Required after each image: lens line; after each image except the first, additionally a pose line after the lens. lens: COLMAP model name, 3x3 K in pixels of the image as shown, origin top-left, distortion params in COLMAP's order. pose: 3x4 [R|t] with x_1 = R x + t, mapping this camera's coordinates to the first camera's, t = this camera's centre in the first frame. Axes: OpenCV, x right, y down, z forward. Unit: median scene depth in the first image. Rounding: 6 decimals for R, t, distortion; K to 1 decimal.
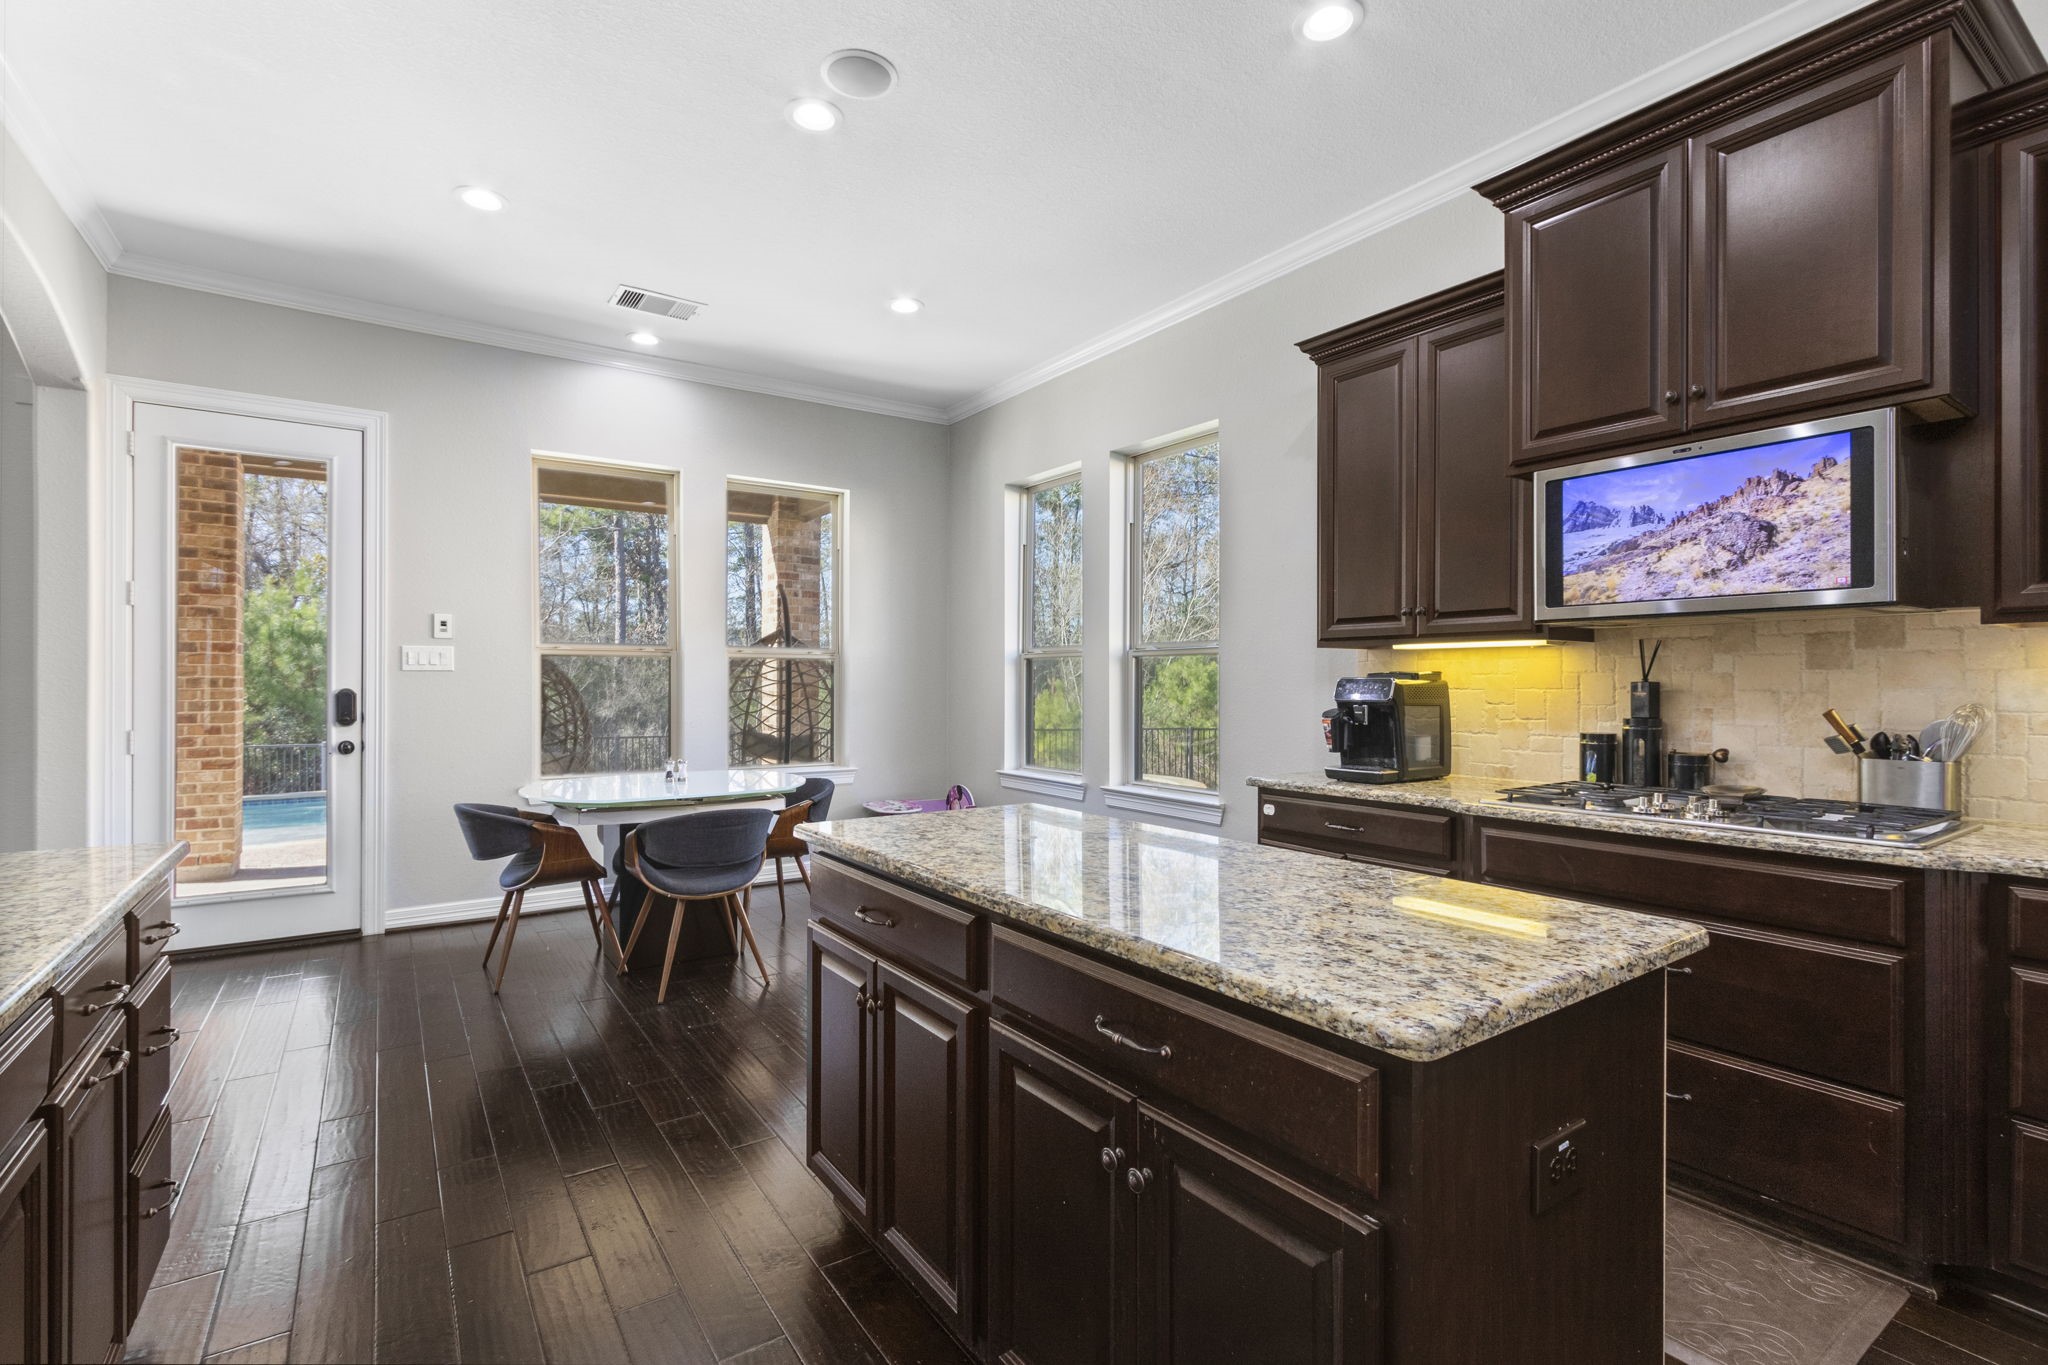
lens RADIAL K [[934.9, 0, 1021.8], [0, 934.9, 694.2], [0, 0, 1]] dist [0.000412, 0.000132]
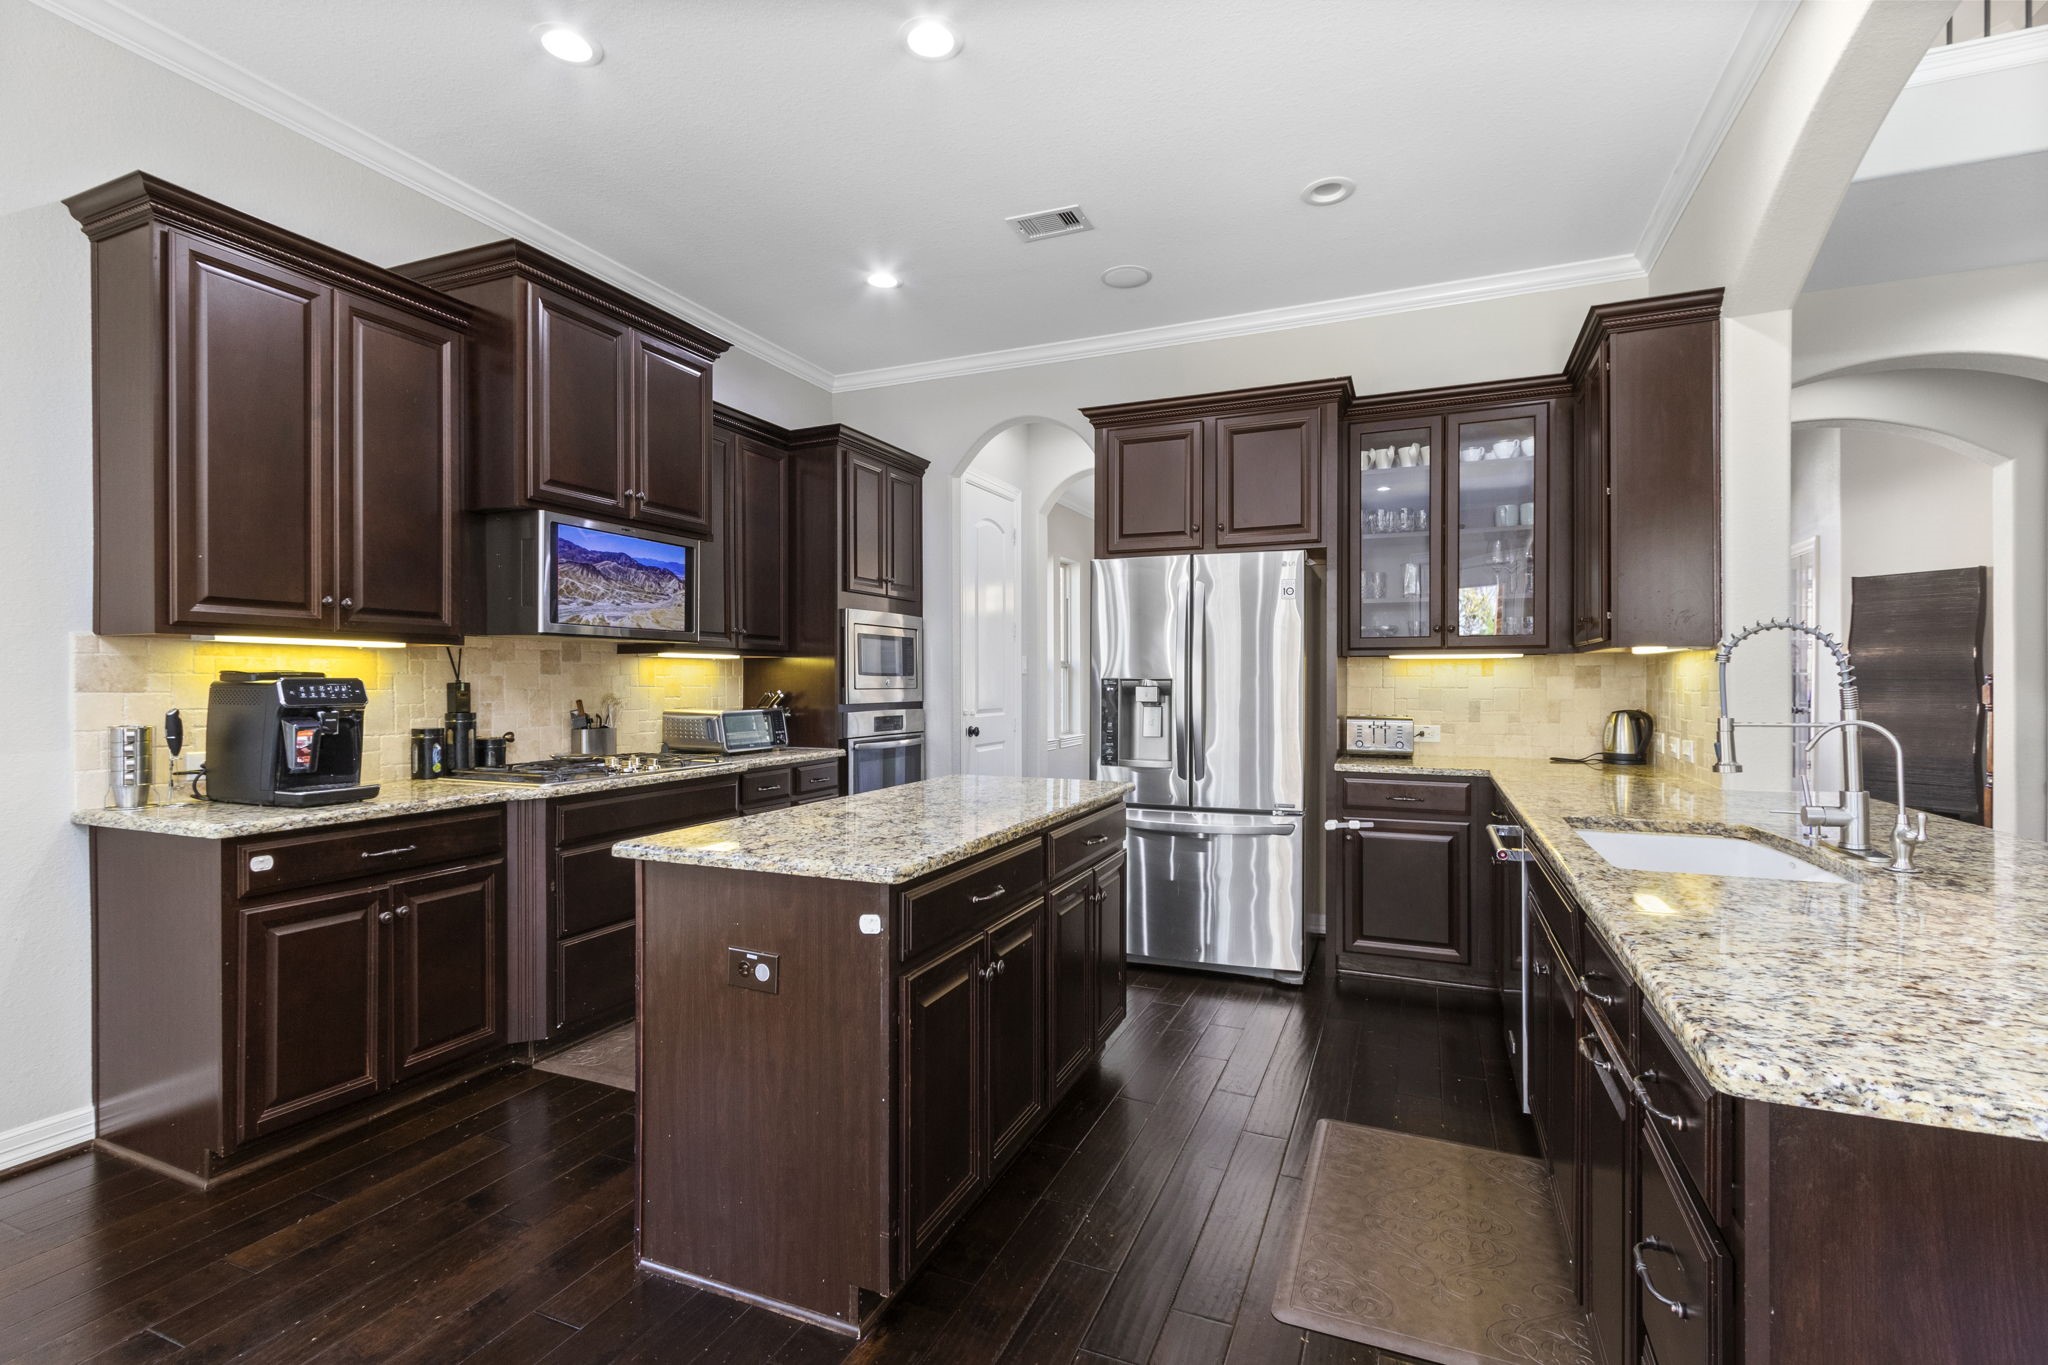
lens RADIAL K [[934.9, 0, 1021.8], [0, 934.9, 694.2], [0, 0, 1]] dist [0.000412, 0.000132]
pose [[-0.533283, -0.011143, 0.845863, -0.783864], [0.012744, 0.999694, 0.021204, -0.015115], [-0.845841, 0.022088, -0.532978, 1.079503]]
